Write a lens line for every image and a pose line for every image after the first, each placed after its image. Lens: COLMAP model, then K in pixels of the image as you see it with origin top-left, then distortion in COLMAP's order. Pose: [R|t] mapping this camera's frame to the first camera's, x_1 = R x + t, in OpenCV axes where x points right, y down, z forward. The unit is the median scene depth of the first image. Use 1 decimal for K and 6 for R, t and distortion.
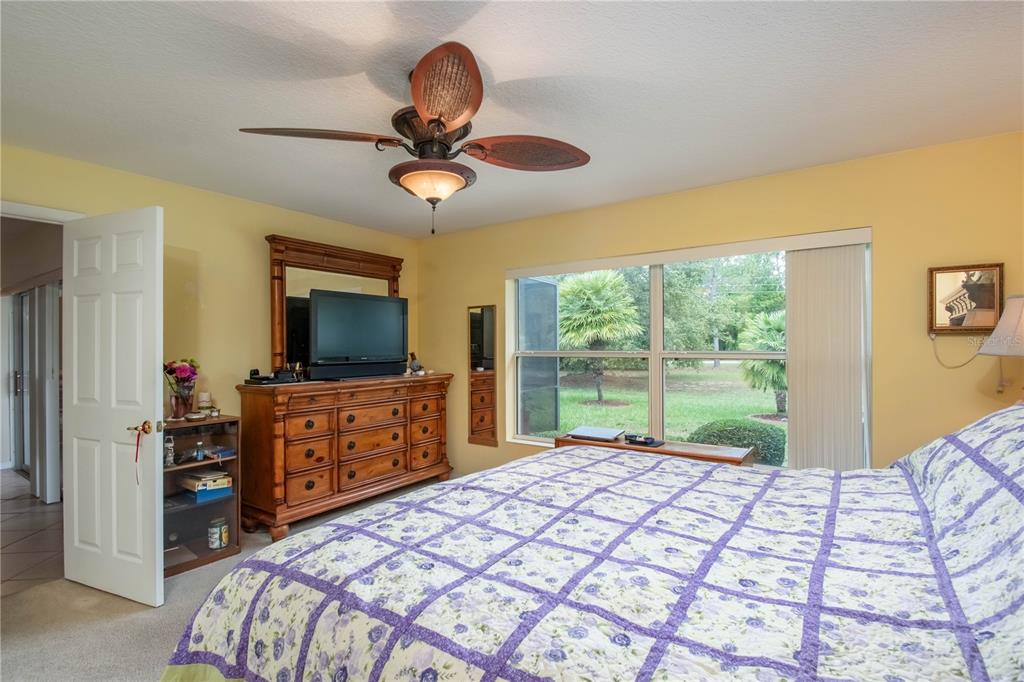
lens RADIAL K [[488.9, 0, 512.0], [0, 488.9, 341.0], [0, 0, 1]] dist [0.001582, -0.000123]
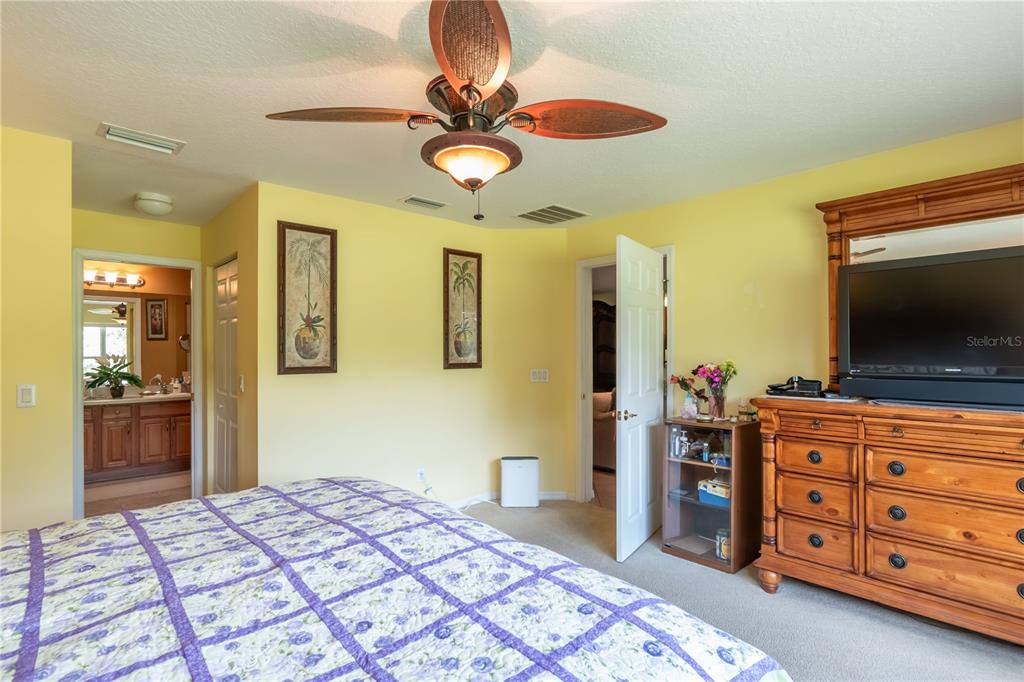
lens RADIAL K [[494.5, 0, 510.2], [0, 494.5, 357.7], [0, 0, 1]] dist [-0.002403, -0.001696]
pose [[-0.203760, 0.021149, -0.978792, 0.832081], [0.019497, 0.999656, 0.017541, 0.004814], [0.978827, -0.015509, -0.204102, 1.527835]]
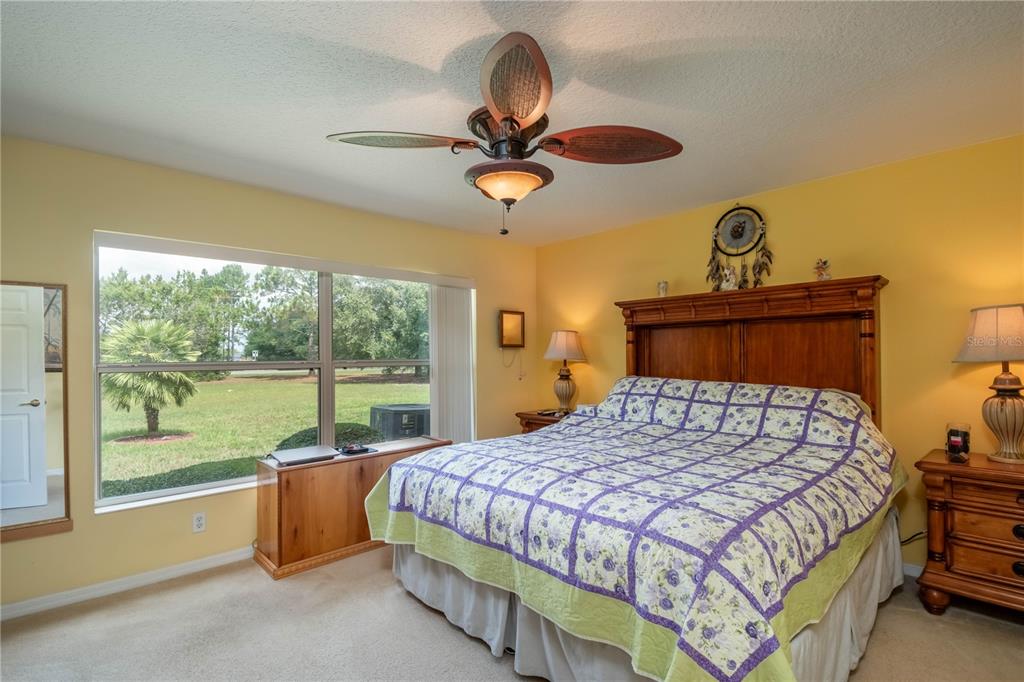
lens RADIAL K [[494.5, 0, 510.2], [0, 494.5, 357.7], [0, 0, 1]] dist [-0.002403, -0.001696]
pose [[0.196695, -0.000919, 0.980464, -1.372362], [-0.006890, 0.999974, 0.002320, 0.024259], [-0.980441, -0.007212, 0.196683, 0.996528]]
